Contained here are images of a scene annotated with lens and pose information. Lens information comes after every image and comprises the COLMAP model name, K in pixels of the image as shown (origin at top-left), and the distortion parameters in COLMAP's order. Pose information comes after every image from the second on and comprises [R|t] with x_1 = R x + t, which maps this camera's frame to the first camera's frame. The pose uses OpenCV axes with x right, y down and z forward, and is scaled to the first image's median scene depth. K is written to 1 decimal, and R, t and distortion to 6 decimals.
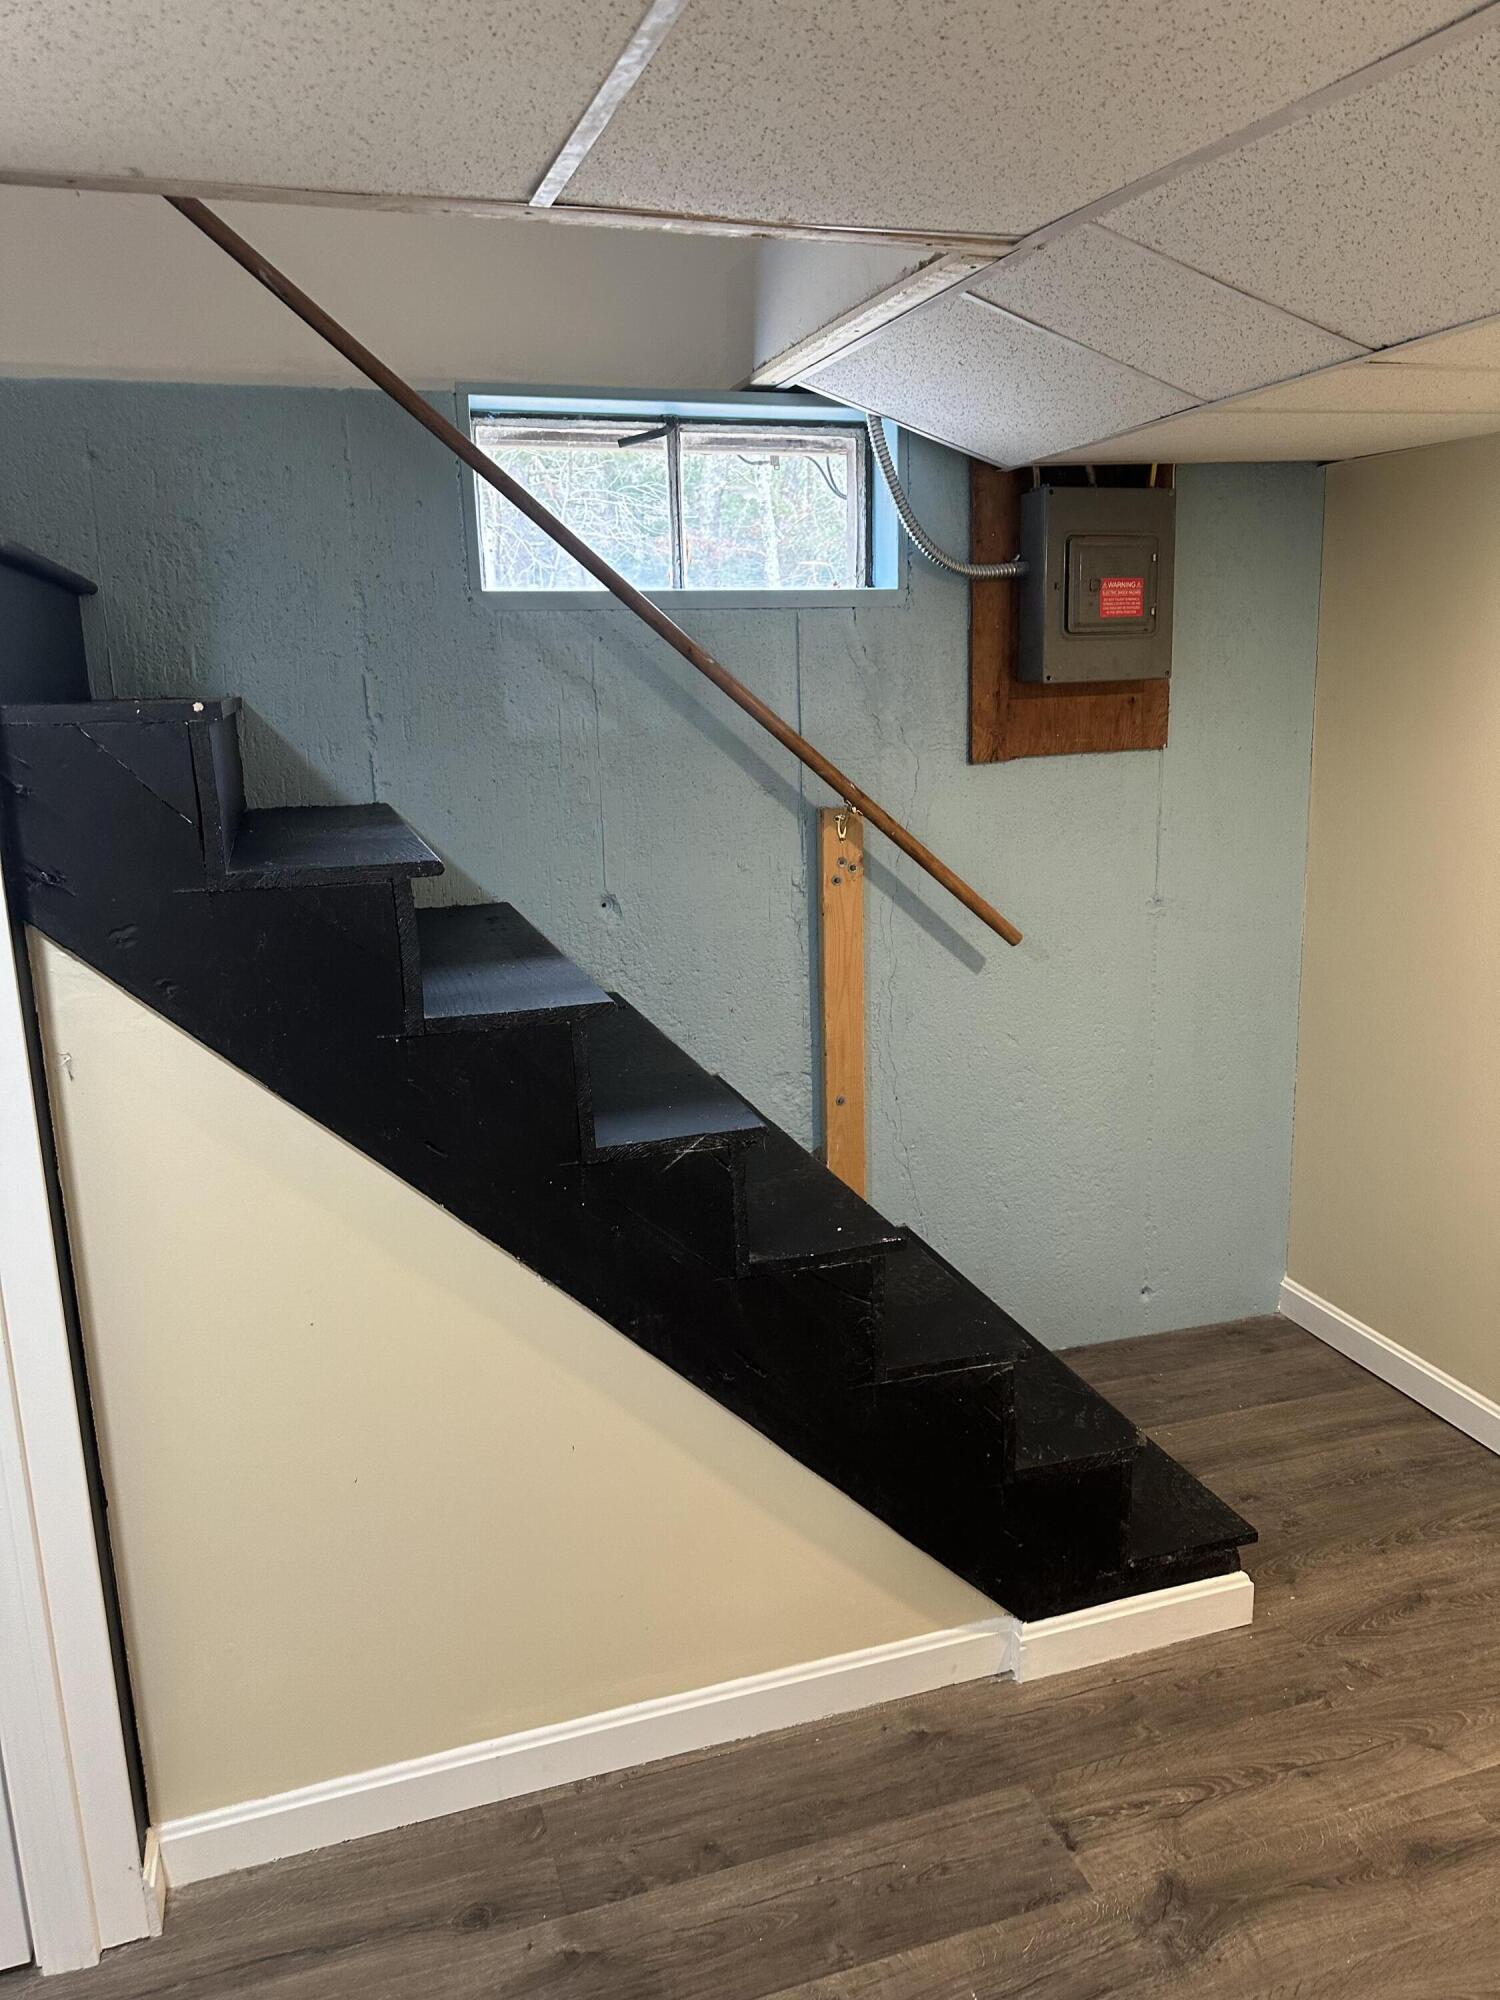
lens RADIAL K [[1410.6, 0, 749.0], [0, 1410.6, 966.7], [0, 0, 1]] dist [0.004462, -0.021362]
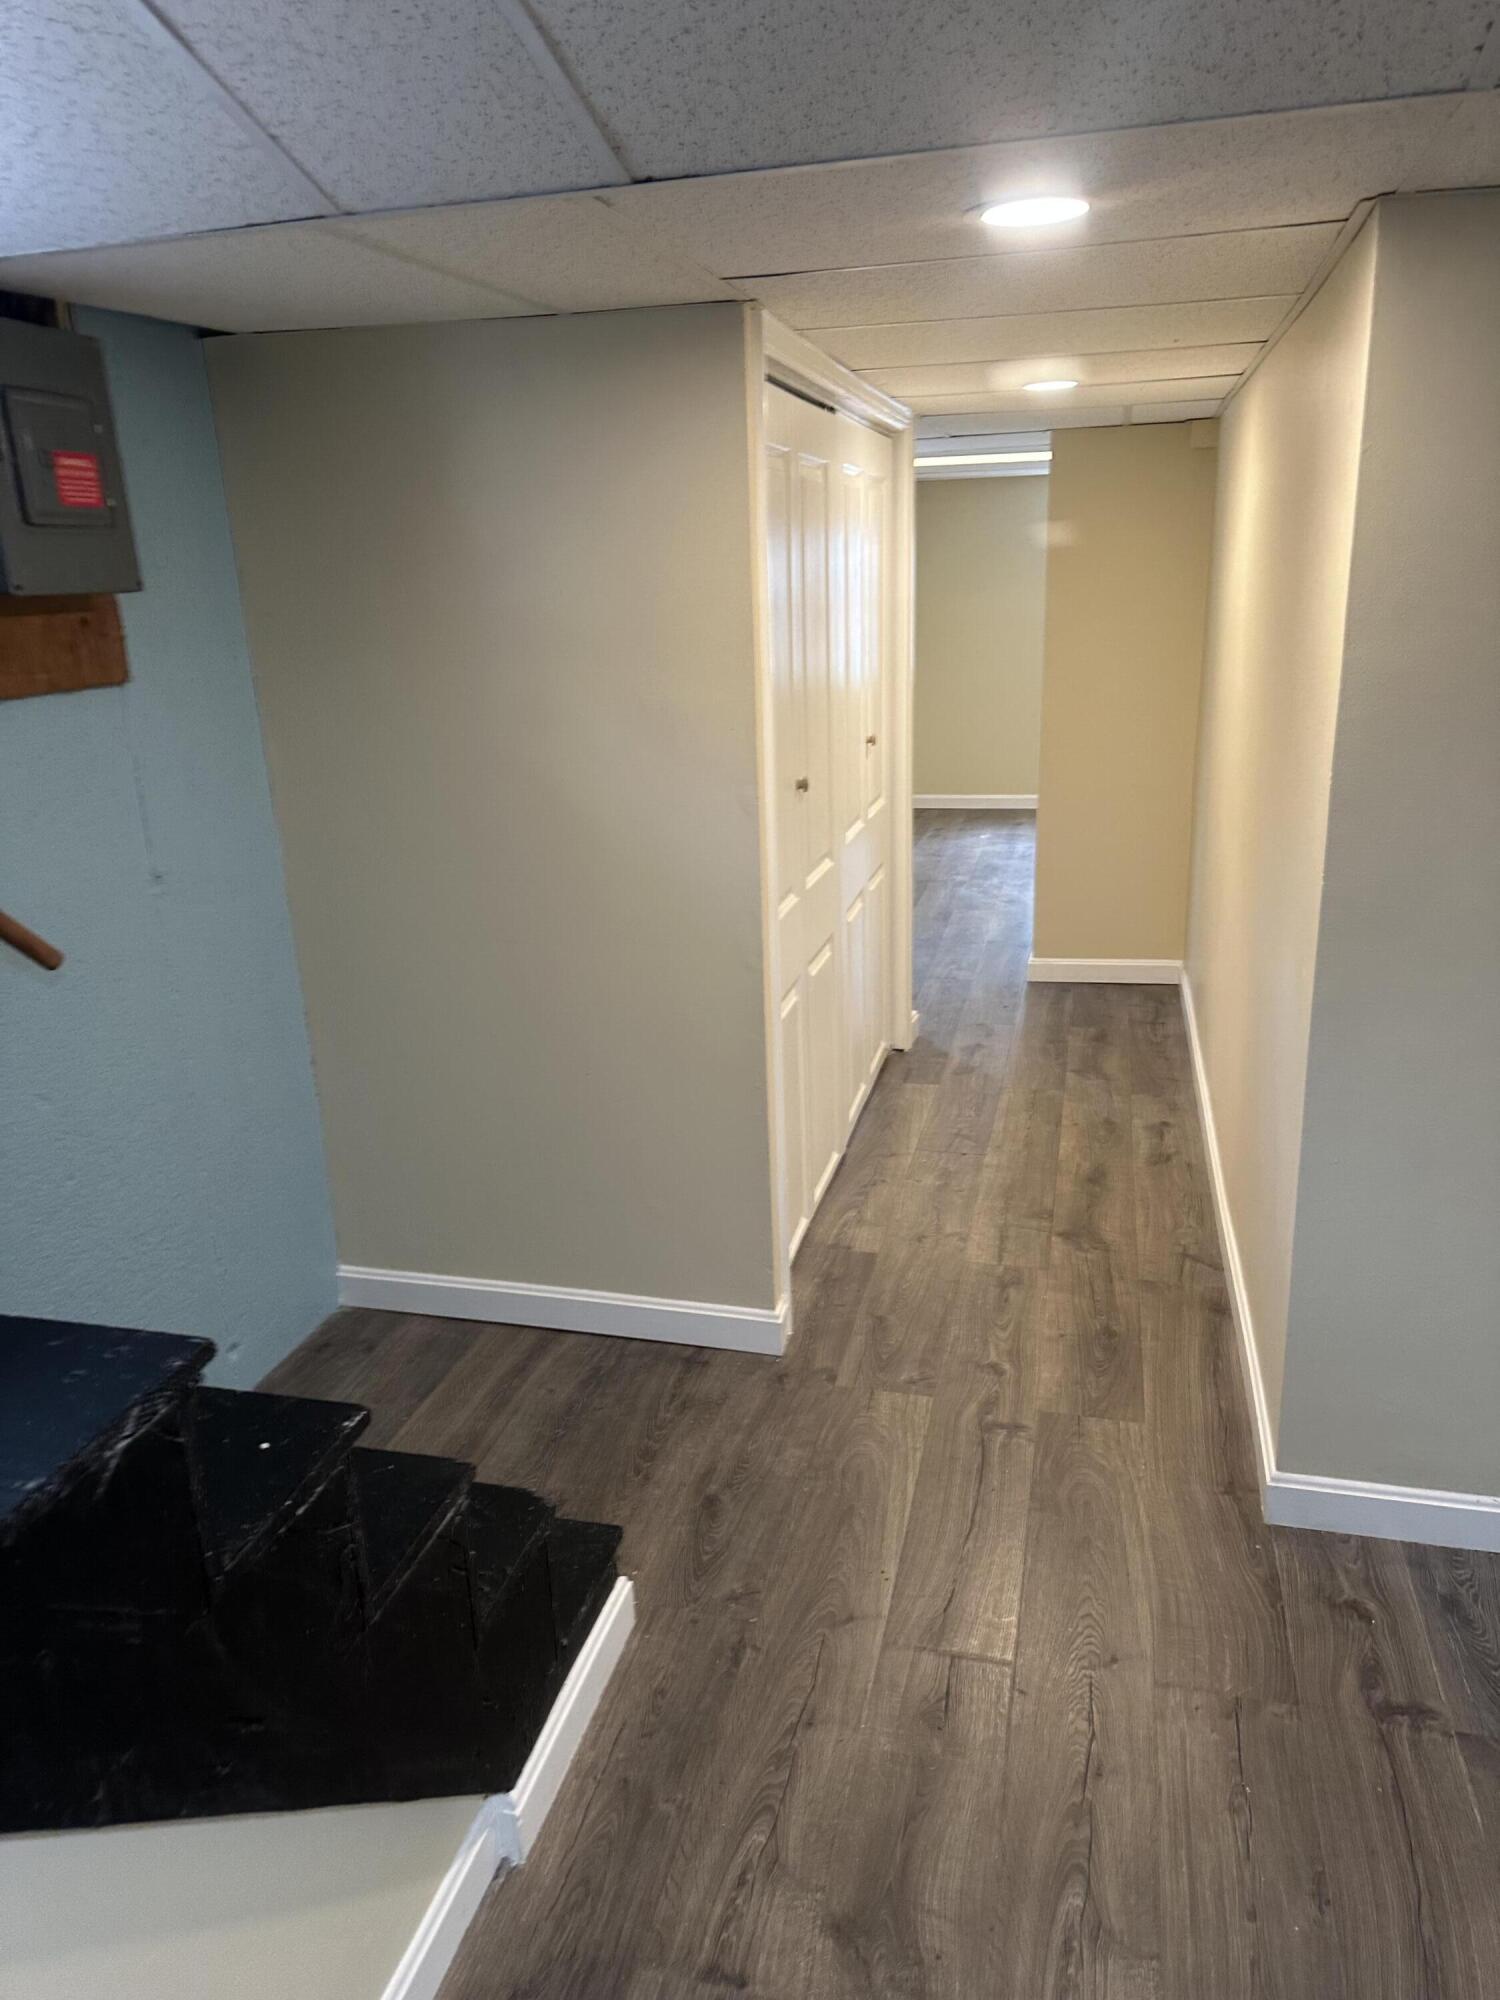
lens RADIAL K [[1410.6, 0, 749.0], [0, 1410.6, 966.7], [0, 0, 1]] dist [0.004462, -0.021362]
pose [[0.534873, -0.224534, 0.814552, -0.266923], [0.193597, 0.970965, 0.140525, -0.064164], [-0.822455, 0.082532, 0.562812, 0.410654]]
